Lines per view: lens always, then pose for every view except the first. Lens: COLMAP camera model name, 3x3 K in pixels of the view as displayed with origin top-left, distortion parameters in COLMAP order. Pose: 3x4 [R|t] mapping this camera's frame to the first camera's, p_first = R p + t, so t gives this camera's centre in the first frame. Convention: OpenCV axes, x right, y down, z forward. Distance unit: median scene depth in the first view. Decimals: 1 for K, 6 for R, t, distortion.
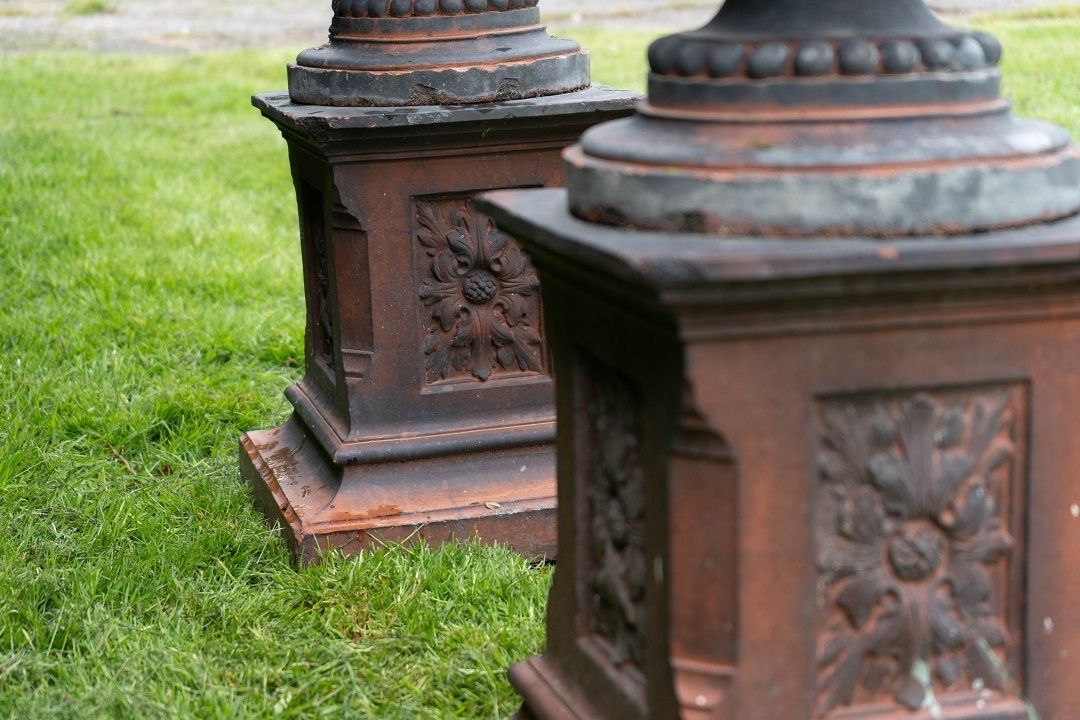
lens RADIAL K [[1782.5, 0, 540.0], [0, 1782.5, 360.0], [0, 0, 1]] dist [0.030248, 0.093607]
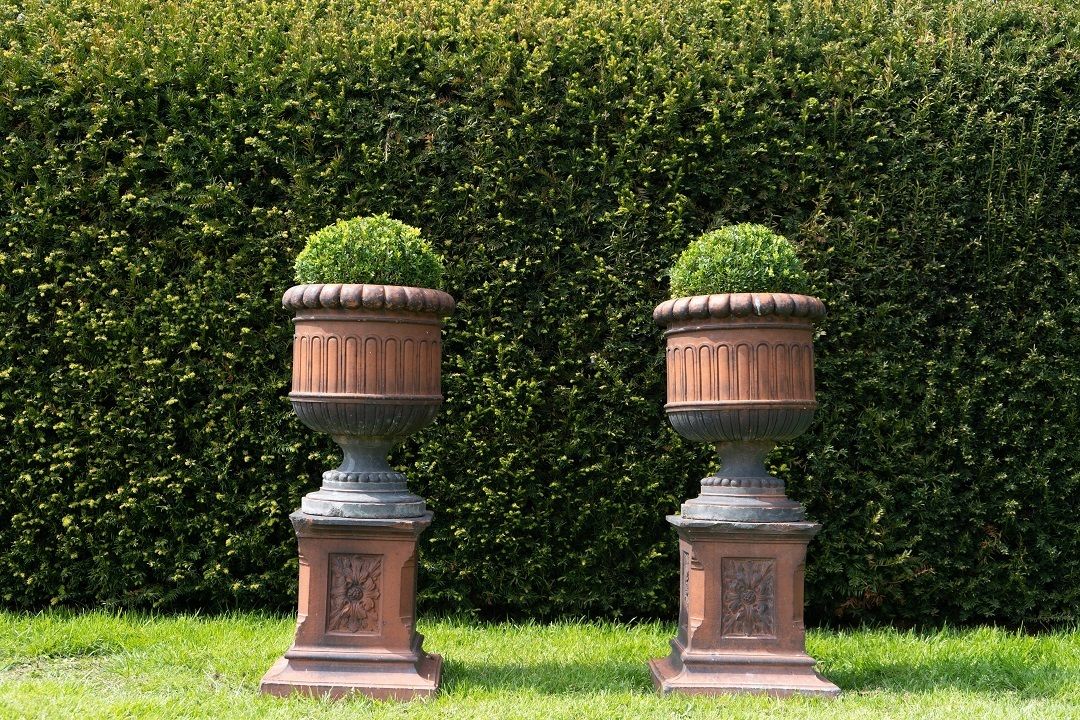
lens RADIAL K [[1497.8, 0, 540.0], [0, 1497.8, 360.0], [0, 0, 1]] dist [0.005460, 0.003359]
pose [[0.955877, -0.011287, -0.293549, 0.816050], [-0.081712, 0.949611, -0.302592, 0.719547], [0.282172, 0.313228, 0.906789, -2.708962]]
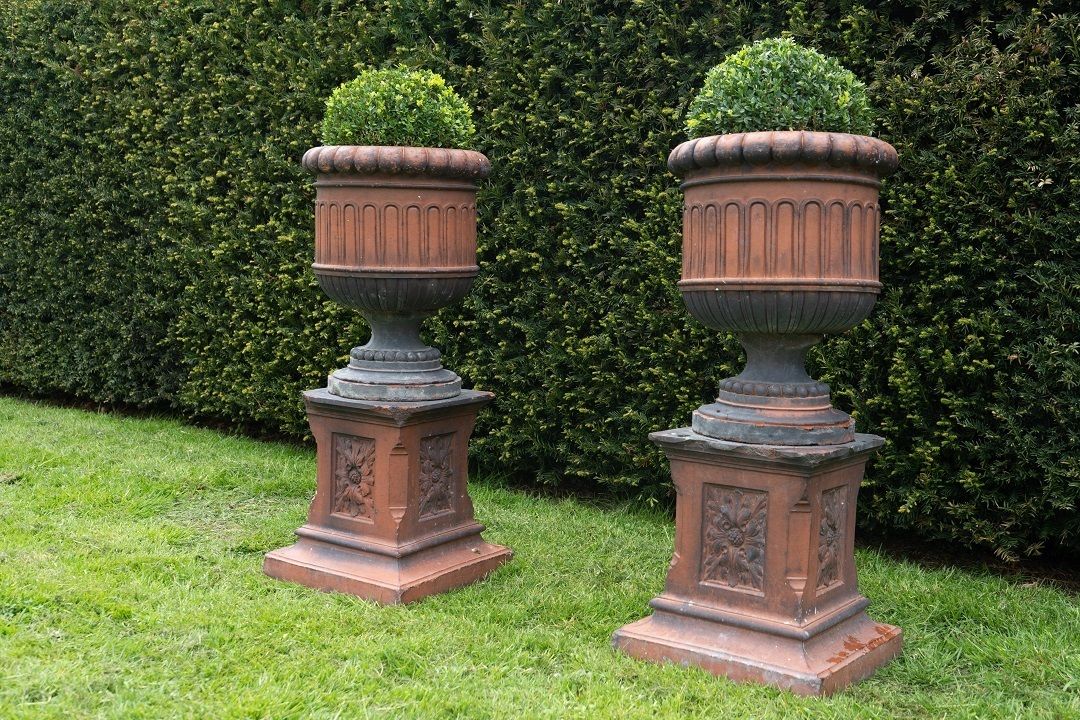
lens RADIAL K [[1287.6, 0, 540.0], [0, 1287.6, 360.0], [0, 0, 1]] dist [0.019577, 0.026878]
pose [[0.596221, 0.071702, -0.799612, 1.932122], [-0.231879, 0.968935, -0.086012, 0.078369], [0.768605, 0.236695, 0.594325, -0.821958]]
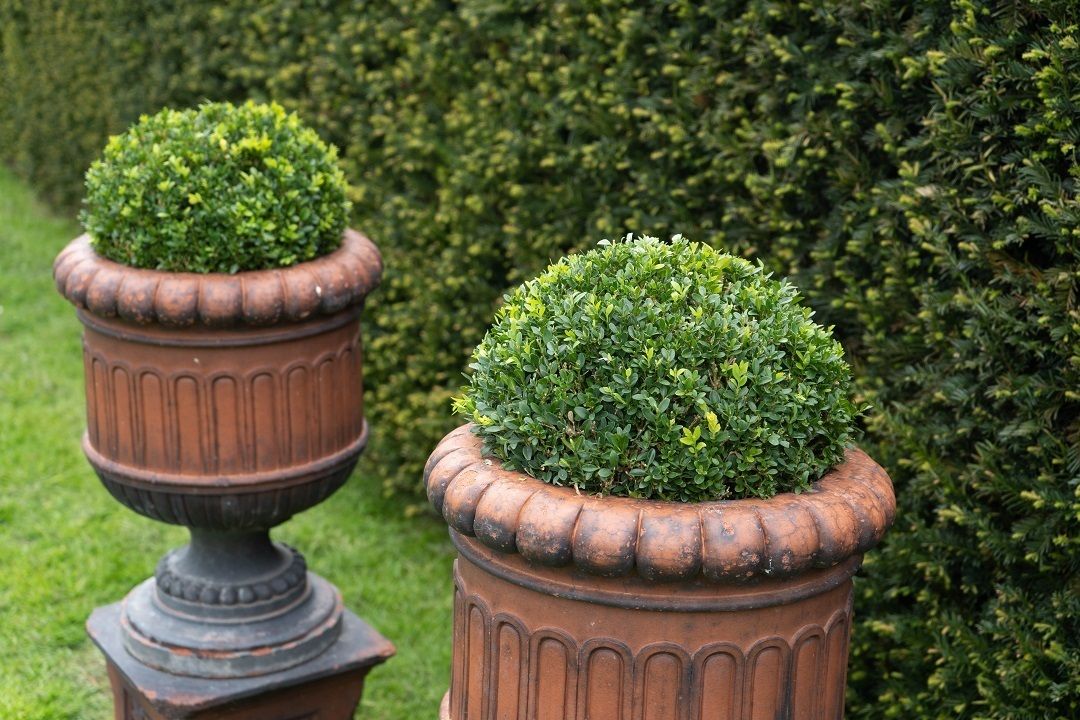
lens RADIAL K [[1782.5, 0, 540.0], [0, 1782.5, 360.0], [0, 0, 1]] dist [0.030248, 0.093607]
pose [[0.239582, 0.264085, -0.934270, 1.681971], [-0.286383, 0.938701, 0.191898, -1.025032], [0.927677, 0.221584, 0.300525, 0.317232]]
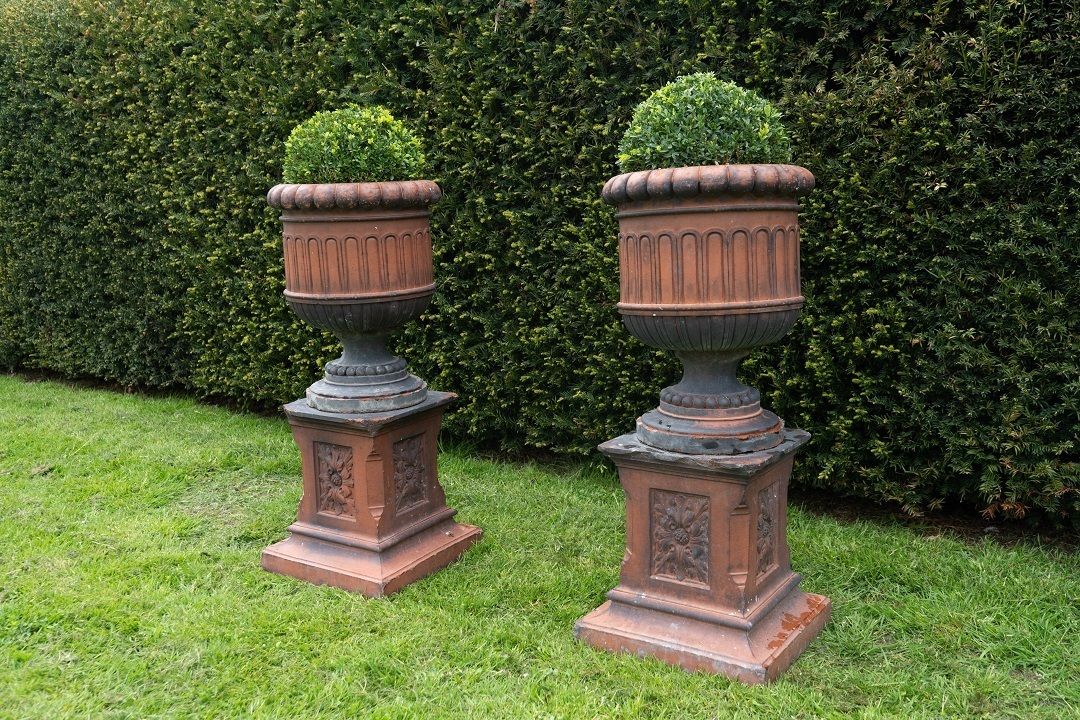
lens RADIAL K [[1019.1, 0, 540.0], [0, 1019.1, 360.0], [0, 0, 1]] dist [0.003878, 0.017976]
pose [[0.627895, 0.094374, -0.772555, 1.644178], [-0.174270, 0.984466, -0.021377, -0.159471], [0.758537, 0.148056, 0.634588, -0.631181]]
